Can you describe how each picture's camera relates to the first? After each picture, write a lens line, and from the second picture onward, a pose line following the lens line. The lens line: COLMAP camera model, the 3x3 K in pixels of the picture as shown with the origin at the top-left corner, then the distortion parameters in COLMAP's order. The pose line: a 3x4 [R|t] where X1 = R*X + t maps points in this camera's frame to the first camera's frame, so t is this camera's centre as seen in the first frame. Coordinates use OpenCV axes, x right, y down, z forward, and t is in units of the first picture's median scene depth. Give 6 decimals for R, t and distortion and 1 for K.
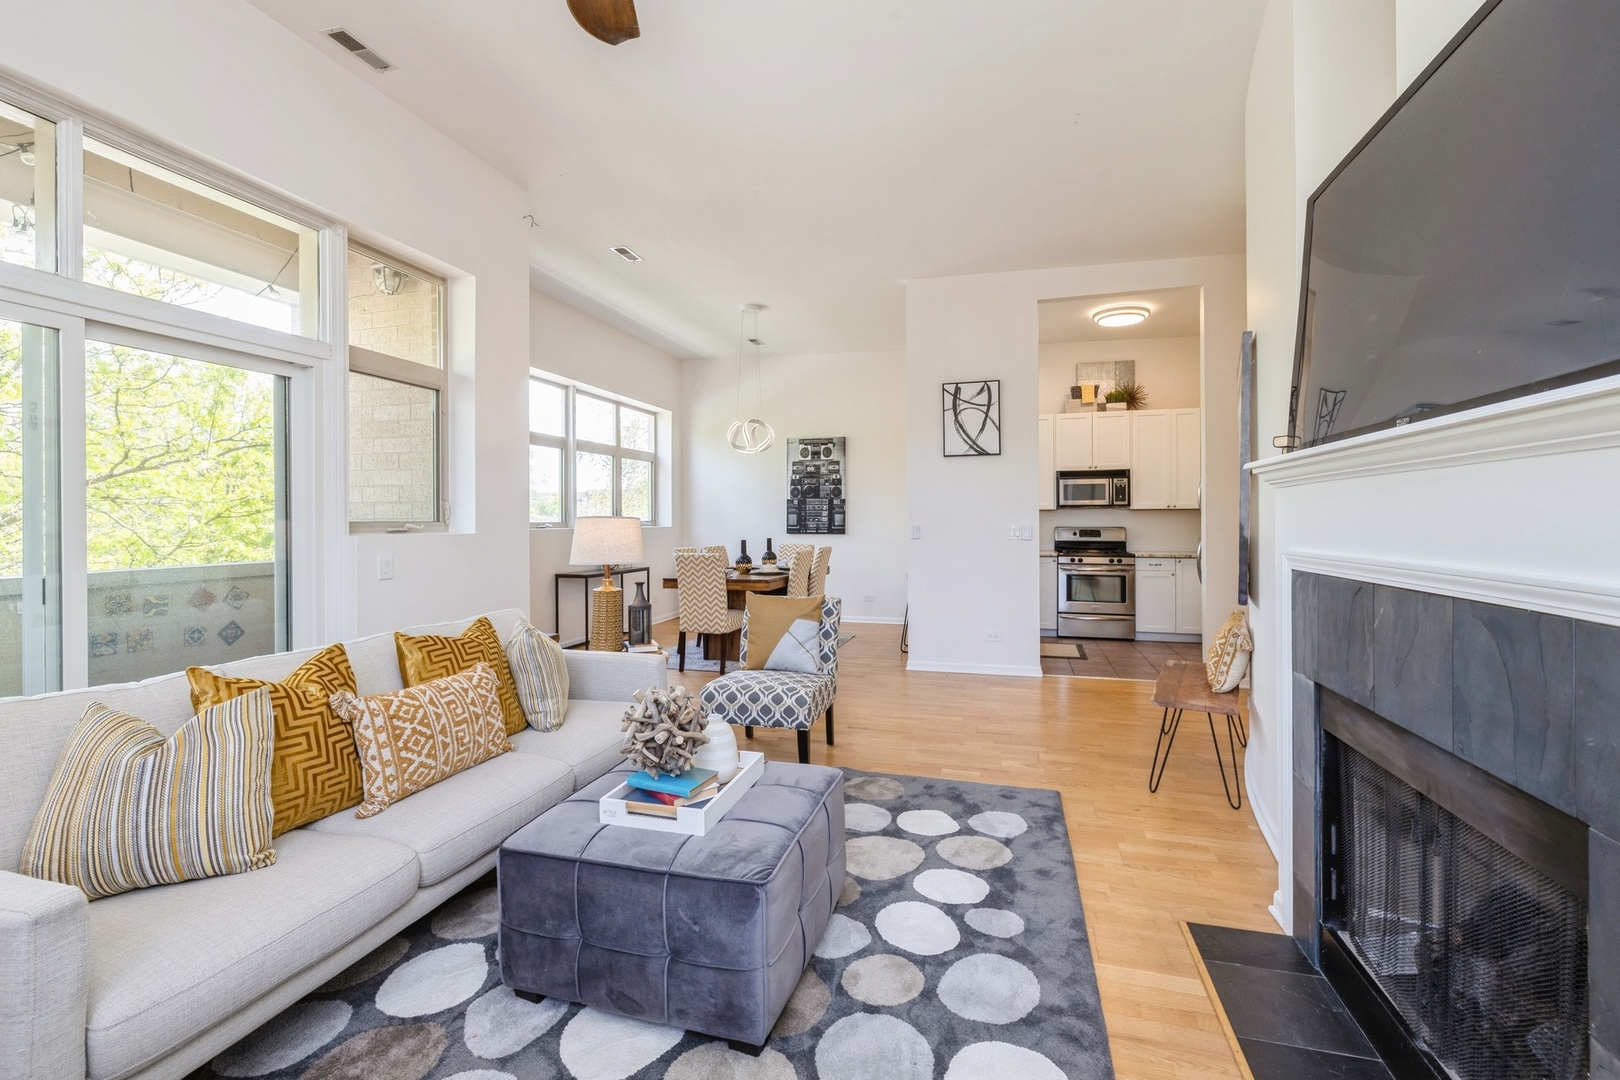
lens RADIAL K [[685.3, 0, 816.7], [0, 685.3, 515.6], [0, 0, 1]] dist [0.003926, -0.001266]
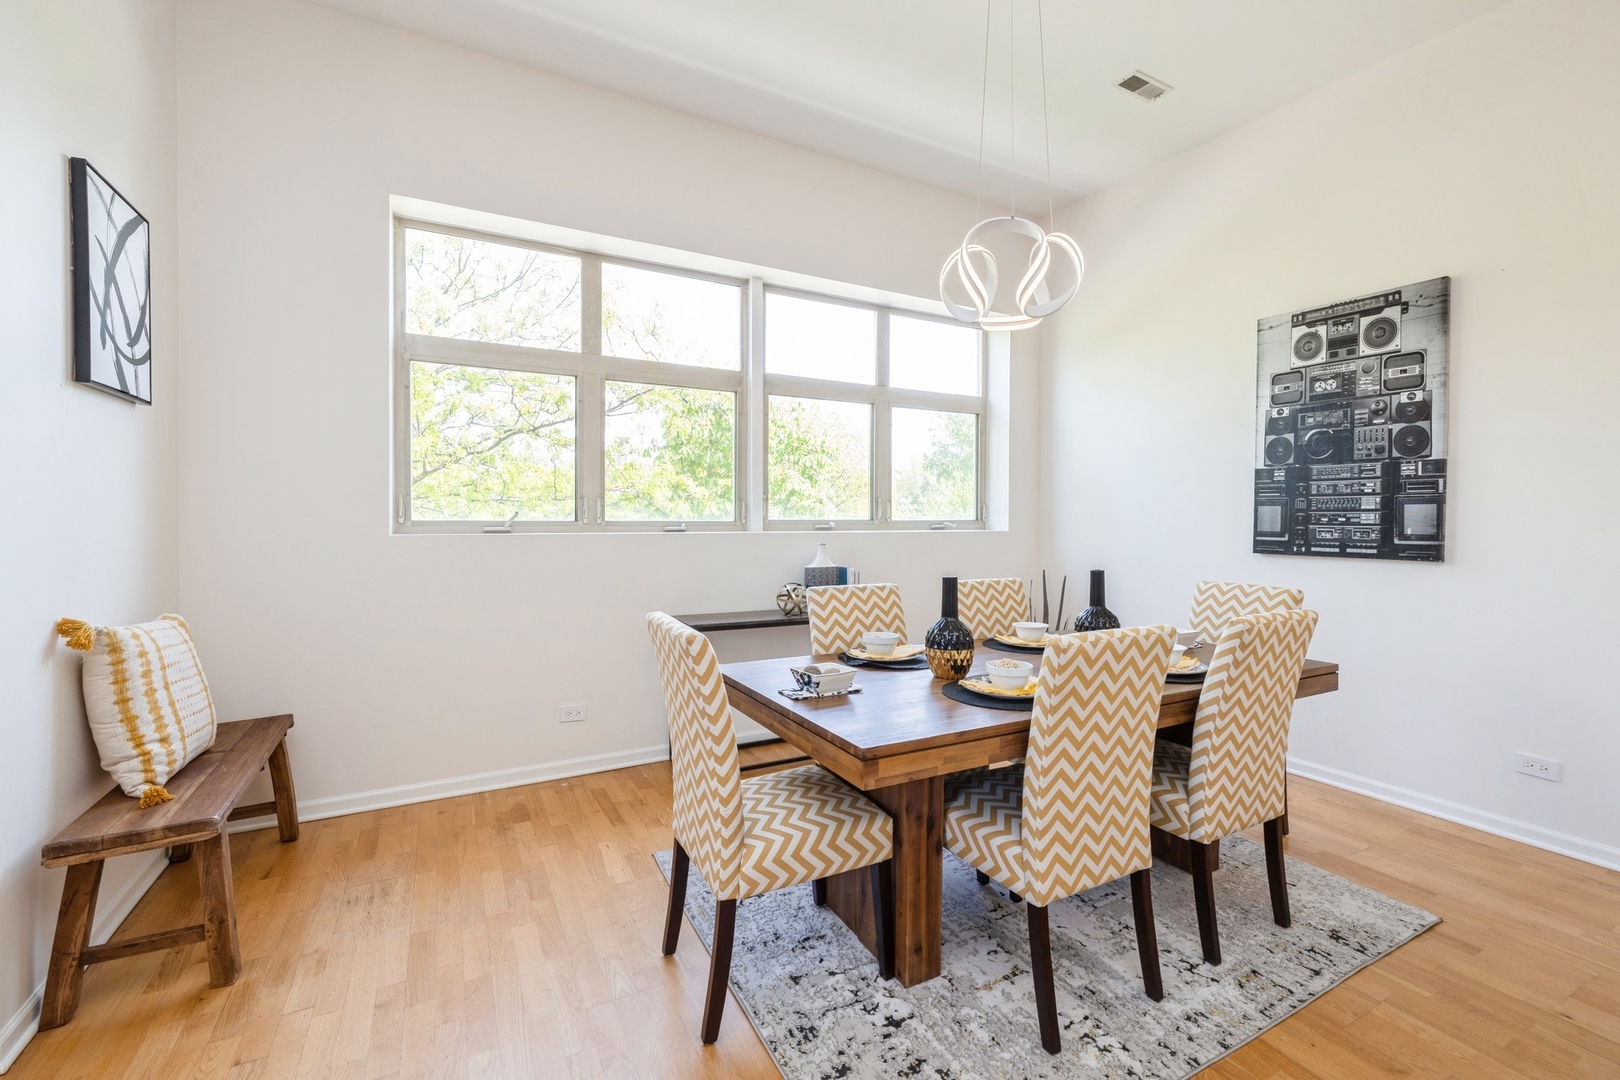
lens RADIAL K [[685.3, 0, 813.2], [0, 685.3, 523.1], [0, 0, 1]] dist [0.003926, -0.001266]
pose [[0.700127, 0.008987, -0.713961, 0.074399], [0.000211, 0.999918, 0.012793, 0.003514], [0.714018, -0.009107, 0.700068, 0.606024]]
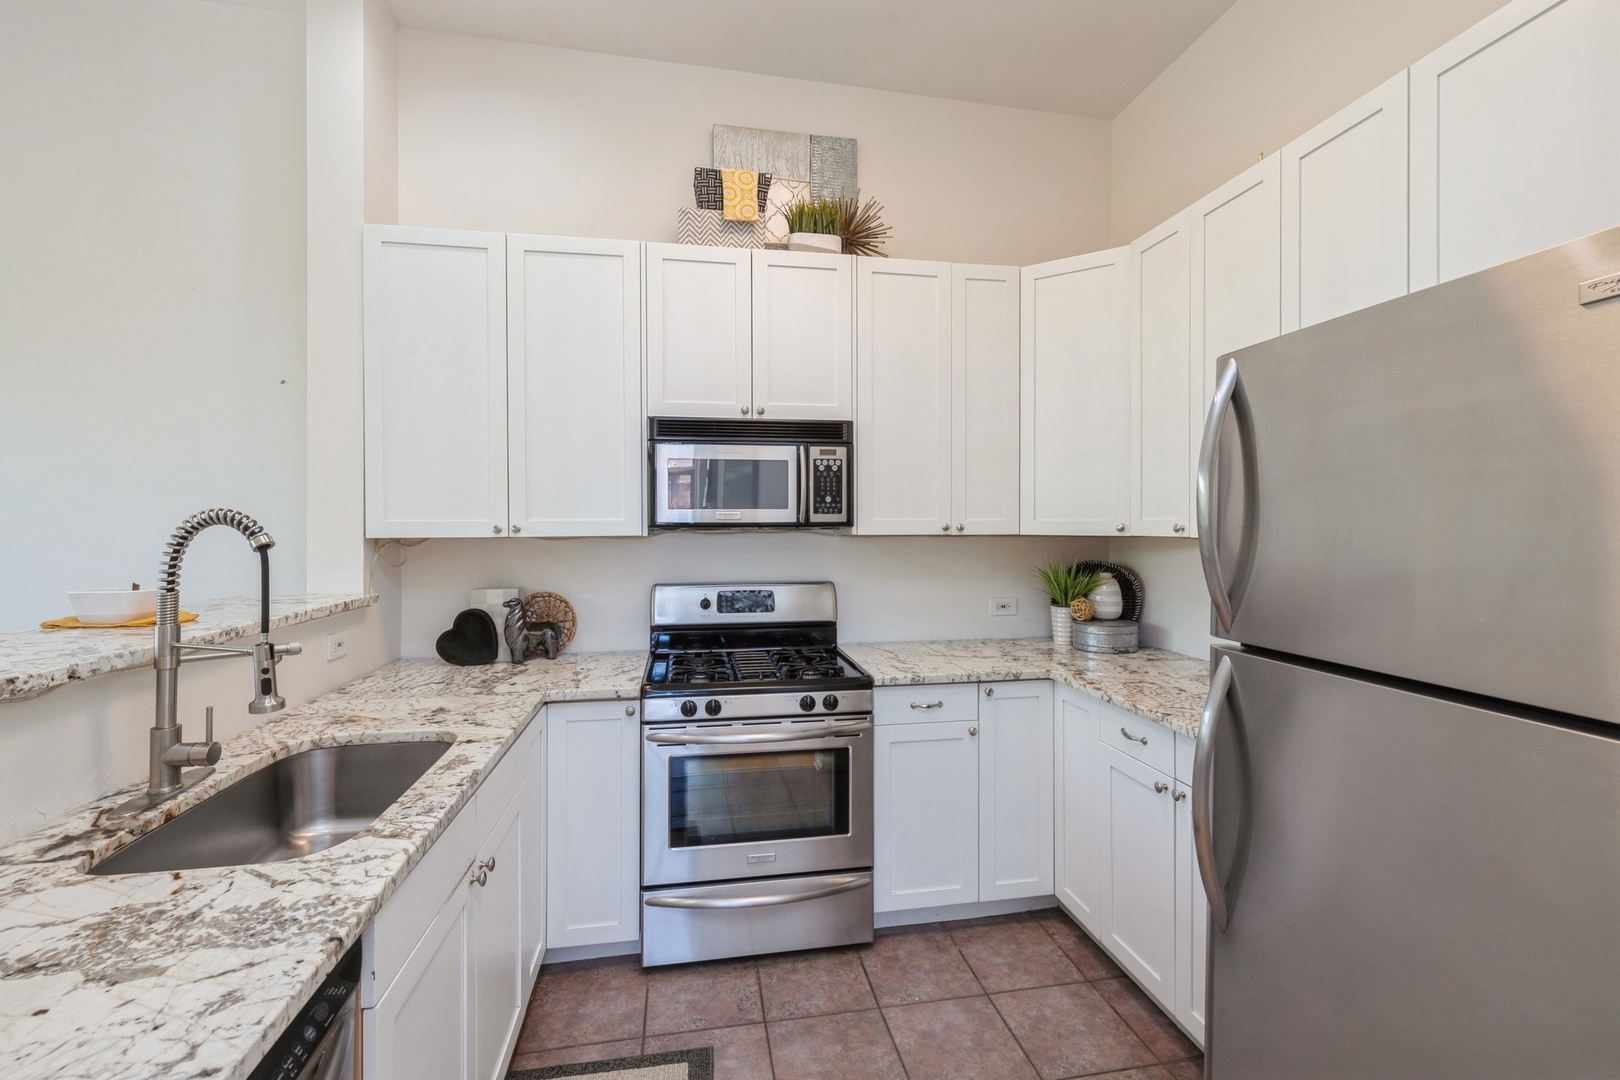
lens RADIAL K [[685.3, 0, 803.4], [0, 685.3, 530.4], [0, 0, 1]] dist [0.003926, -0.001266]
pose [[0.899986, -0.000821, 0.435918, 0.273129], [-0.004048, 0.999939, 0.010241, -0.015140], [-0.435900, -0.010981, 0.899928, 0.673404]]
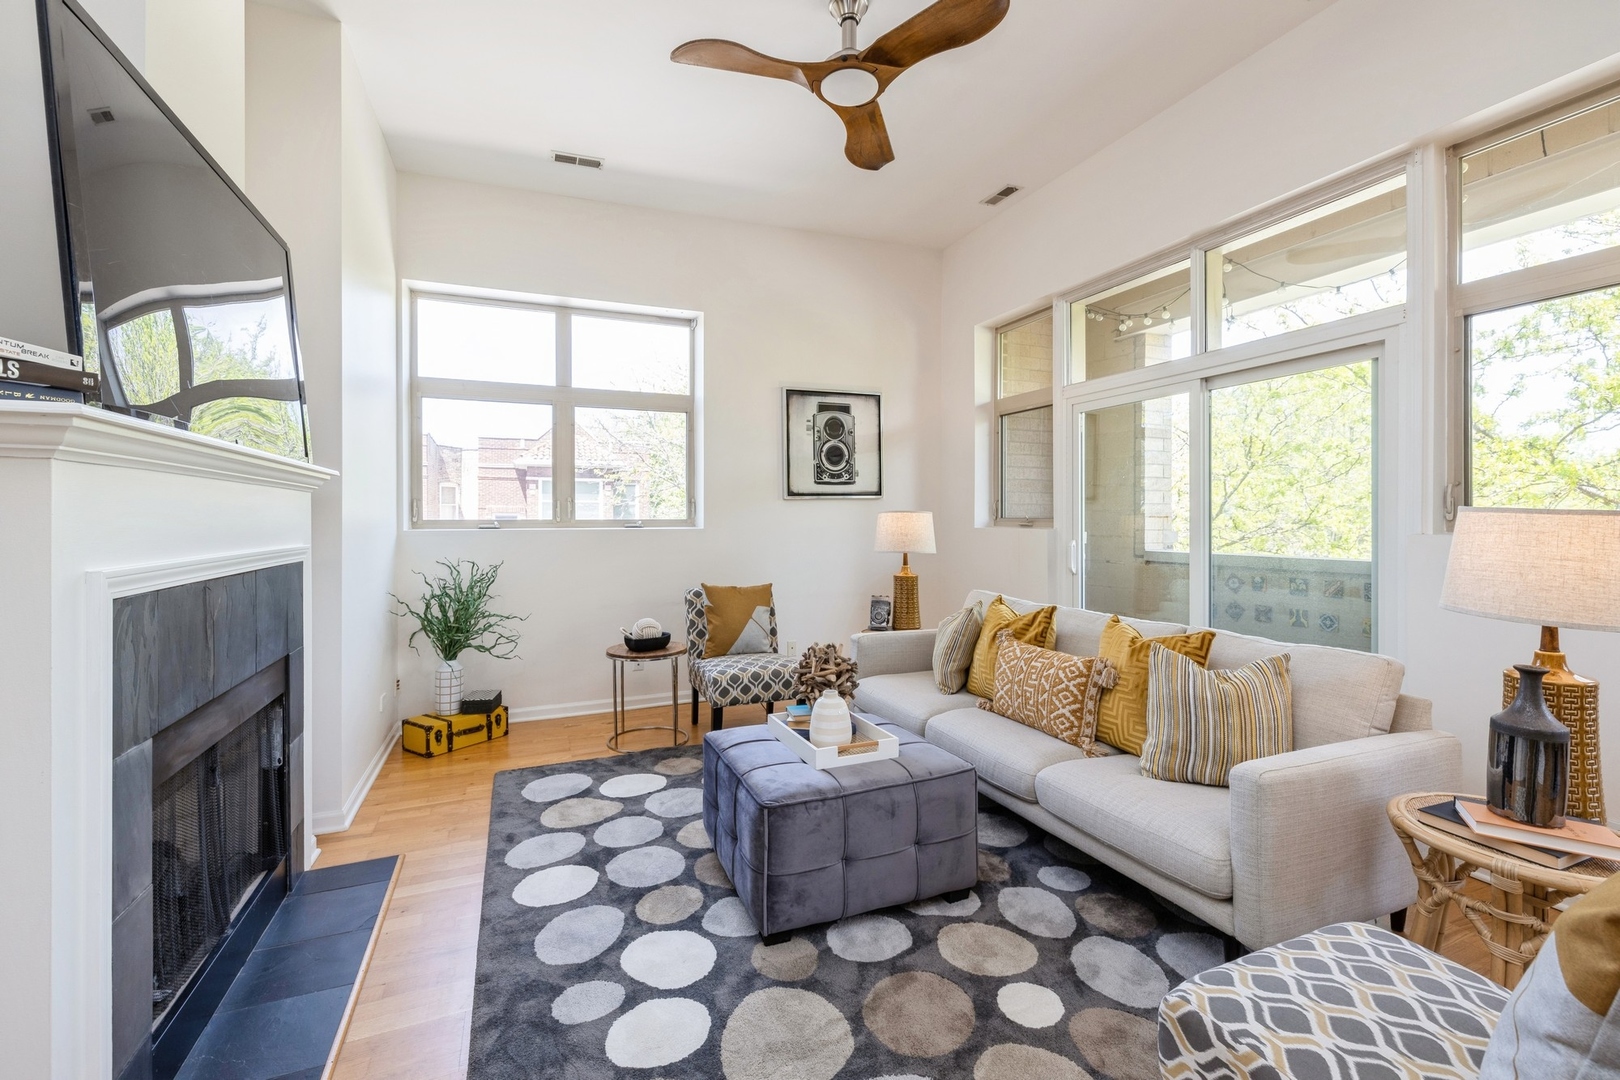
lens RADIAL K [[685.3, 0, 810.7], [0, 685.3, 522.0], [0, 0, 1]] dist [0.003926, -0.001266]
pose [[-0.777834, 0.006251, -0.628439, 0.157355], [0.006964, 0.999975, 0.001327, 0.003493], [0.628431, -0.003344, -0.777858, 0.502184]]
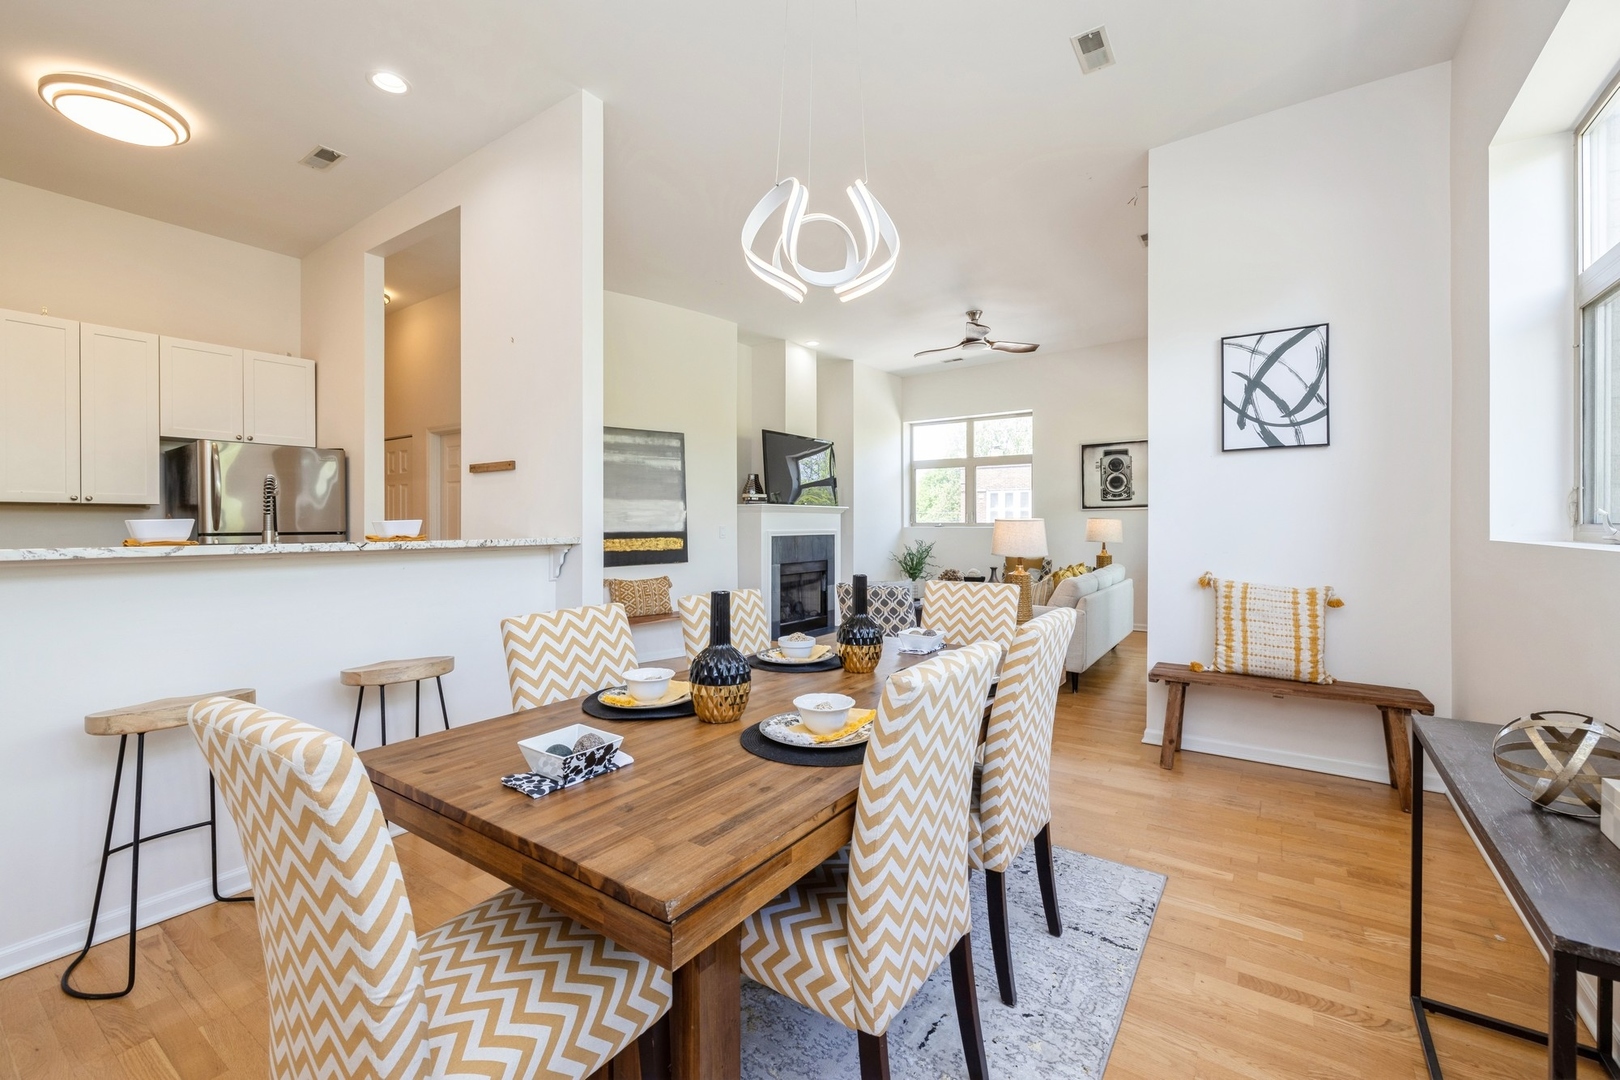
lens RADIAL K [[685.3, 0, 816.1], [0, 685.3, 532.1], [0, 0, 1]] dist [0.003926, -0.001266]
pose [[-0.949447, -0.002200, 0.313920, -0.167208], [0.000033, 0.999975, 0.007108, 0.008822], [-0.313928, 0.006759, -0.949423, 1.136696]]
